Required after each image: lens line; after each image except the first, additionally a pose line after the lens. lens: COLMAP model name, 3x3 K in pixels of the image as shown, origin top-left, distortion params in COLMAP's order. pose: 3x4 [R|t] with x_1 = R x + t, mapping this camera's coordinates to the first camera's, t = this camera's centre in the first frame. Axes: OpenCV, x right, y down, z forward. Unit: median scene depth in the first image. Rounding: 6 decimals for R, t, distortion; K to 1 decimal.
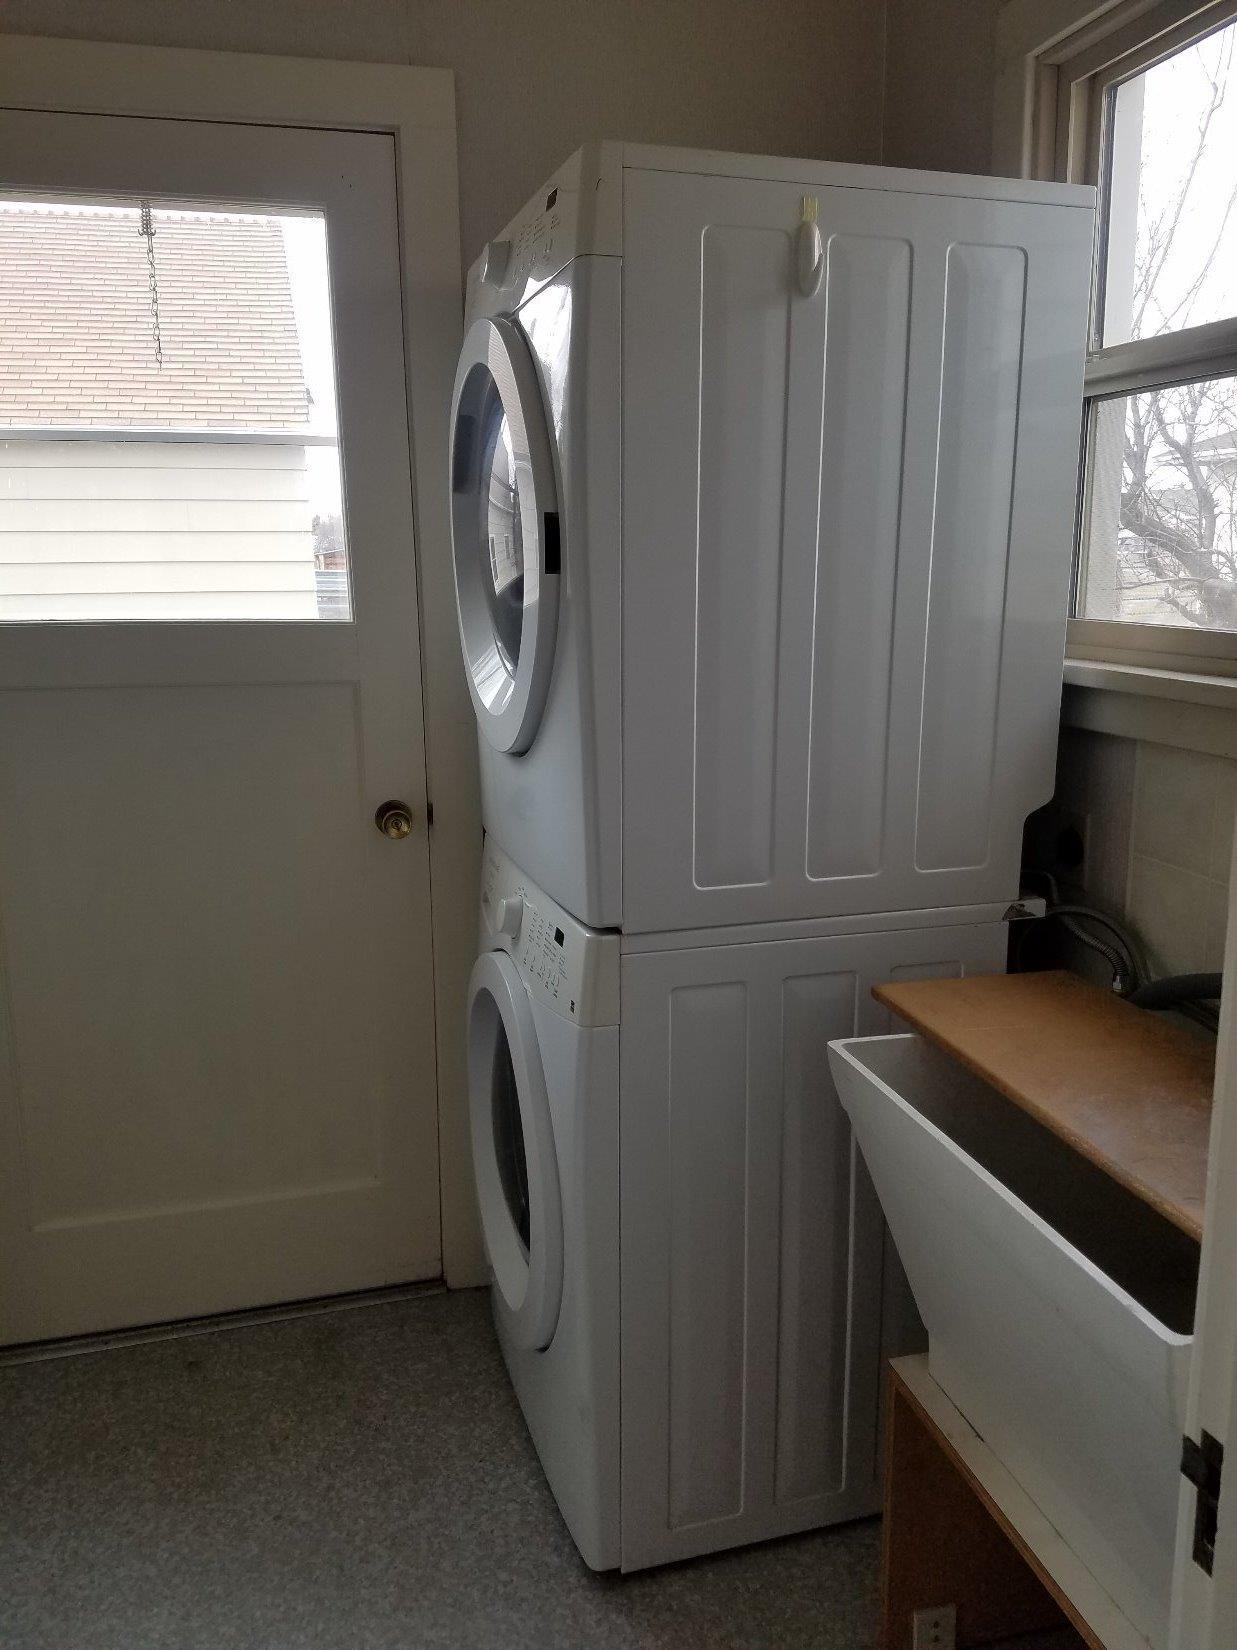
lens RADIAL K [[1267.0, 0, 615.7], [0, 1267.0, 824.8], [0, 0, 1]] dist [0.087452, 0.001288]
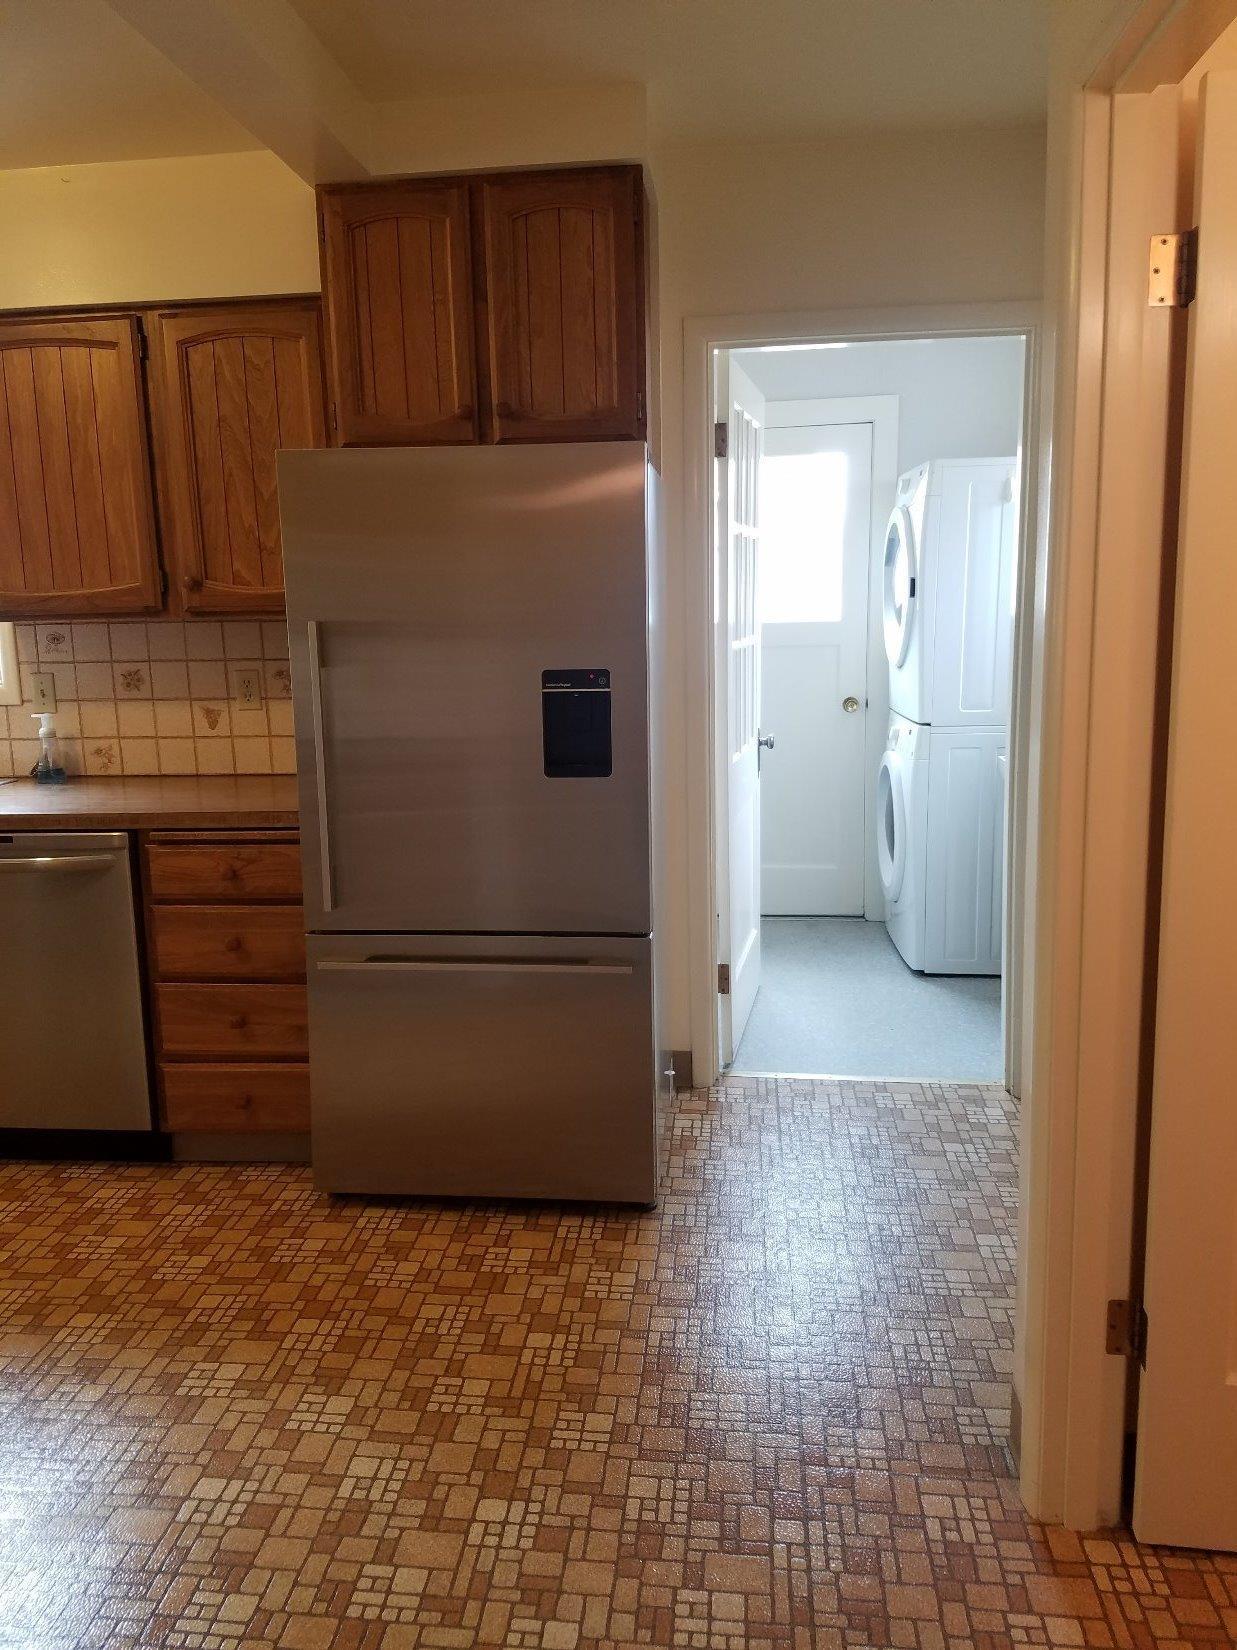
lens RADIAL K [[1267.0, 0, 613.9], [0, 1267.0, 822.0], [0, 0, 1]] dist [0.087452, 0.001288]
pose [[0.935663, 0.044997, -0.350014, 0.299388], [-0.058262, 0.997924, -0.027454, 0.357966], [0.348052, 0.046080, 0.936342, -1.630061]]
